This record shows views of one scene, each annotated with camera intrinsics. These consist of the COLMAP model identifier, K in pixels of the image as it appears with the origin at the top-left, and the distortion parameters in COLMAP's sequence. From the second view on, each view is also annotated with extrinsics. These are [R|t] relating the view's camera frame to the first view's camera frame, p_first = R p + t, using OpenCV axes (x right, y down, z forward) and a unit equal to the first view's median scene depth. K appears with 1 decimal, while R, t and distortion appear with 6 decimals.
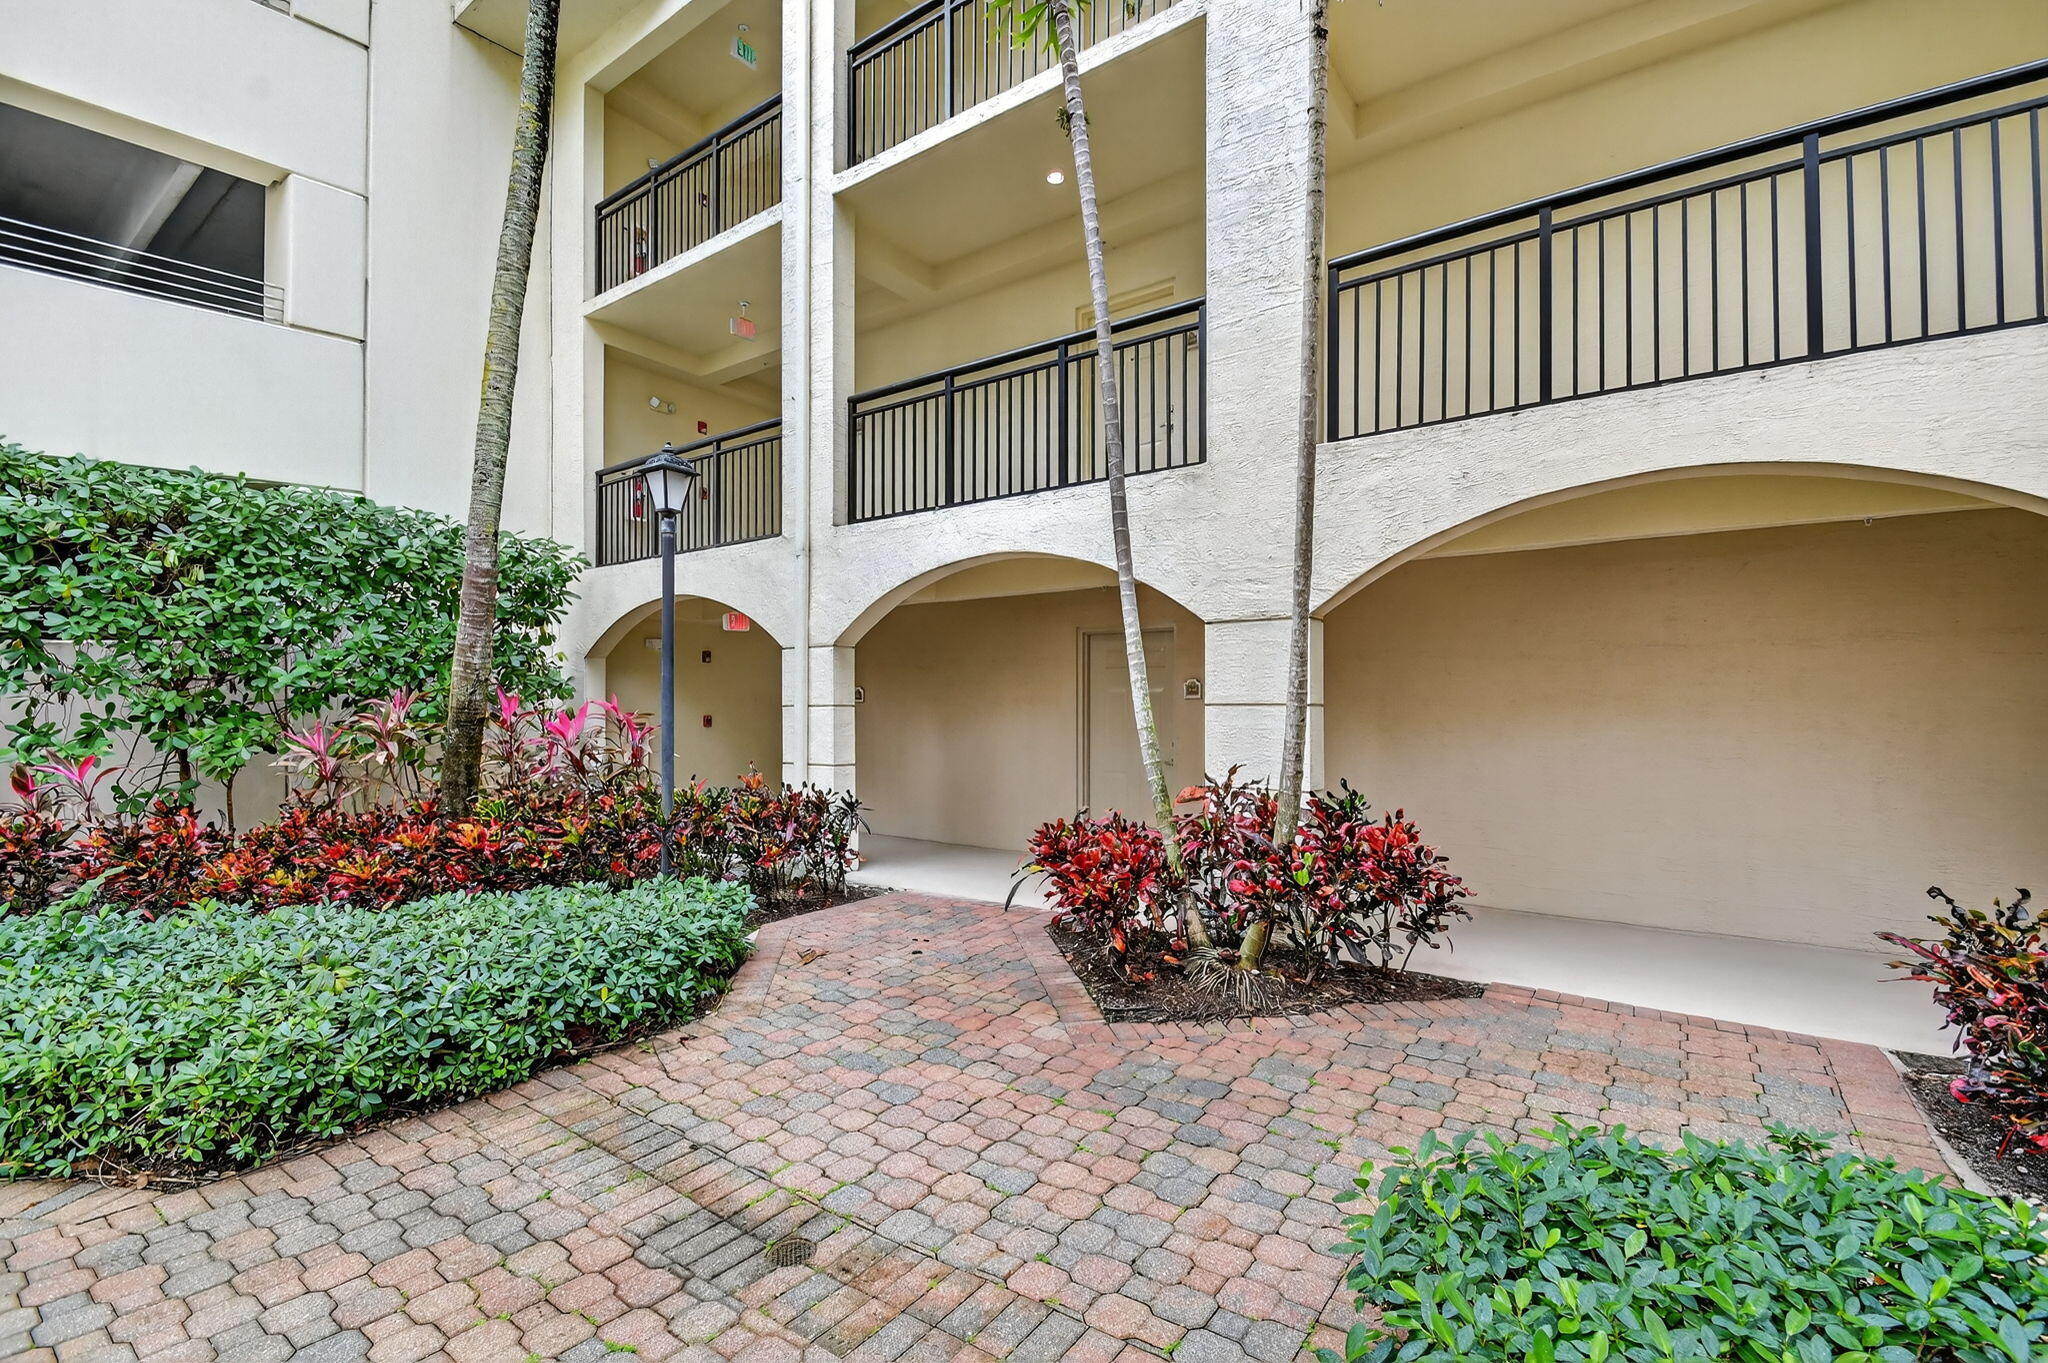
lens RADIAL K [[895.1, 0, 1036.4], [0, 895.1, 707.9], [0, 0, 1]] dist [0.018525, -0.019483]
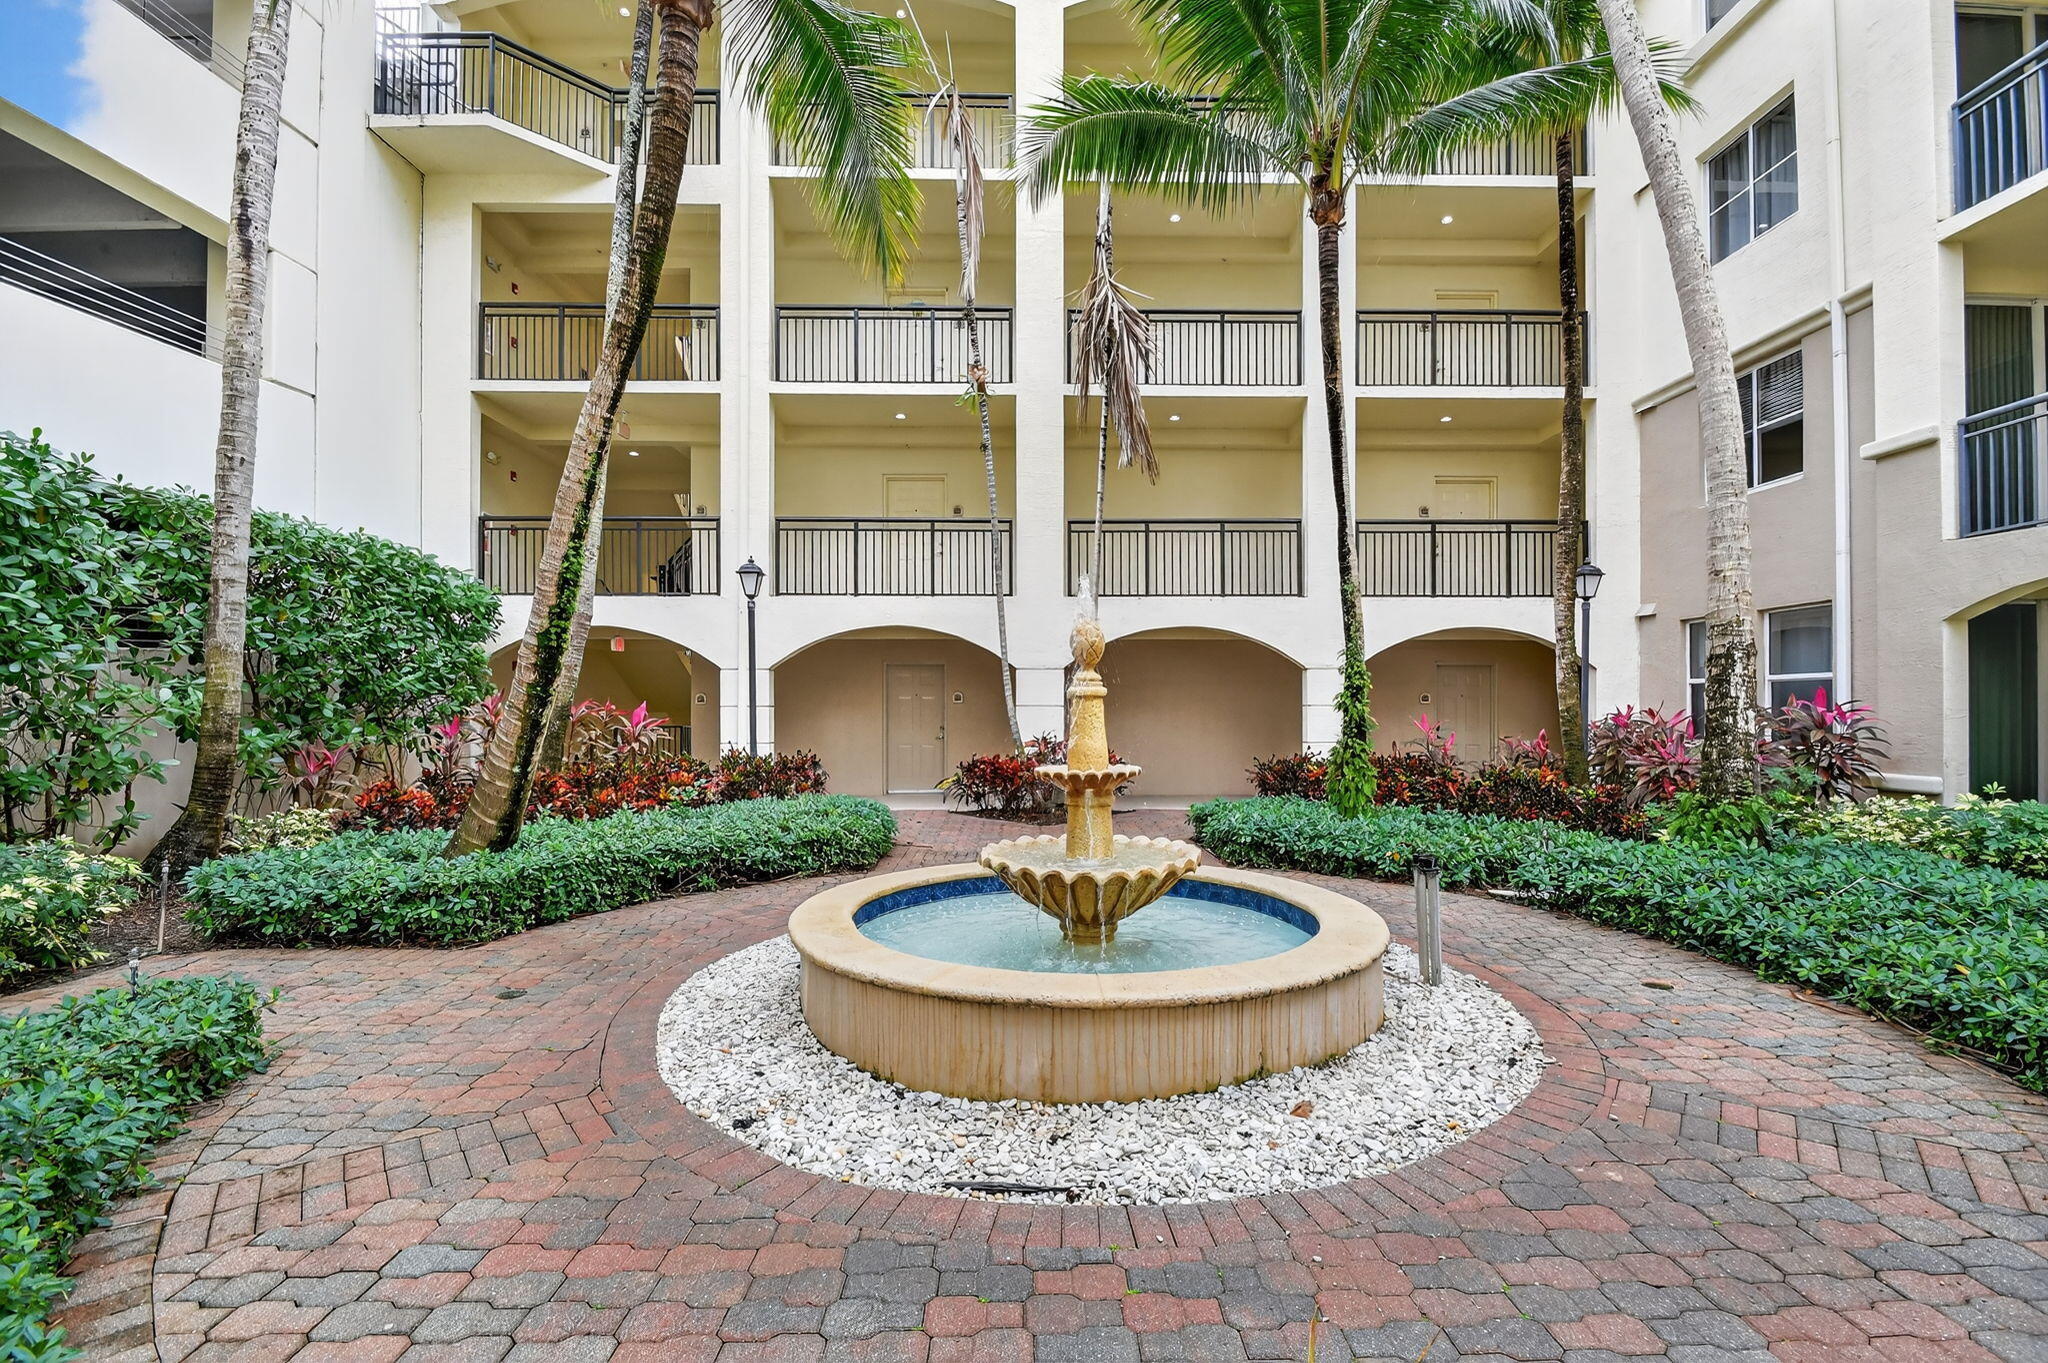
lens RADIAL K [[895.1, 0, 1036.4], [0, 895.1, 707.9], [0, 0, 1]] dist [0.018525, -0.019483]
pose [[0.786779, 0.002620, 0.617229, -0.759703], [0.002474, 0.999970, -0.007399, 0.012474], [-0.617230, 0.007349, 0.786749, -0.518483]]
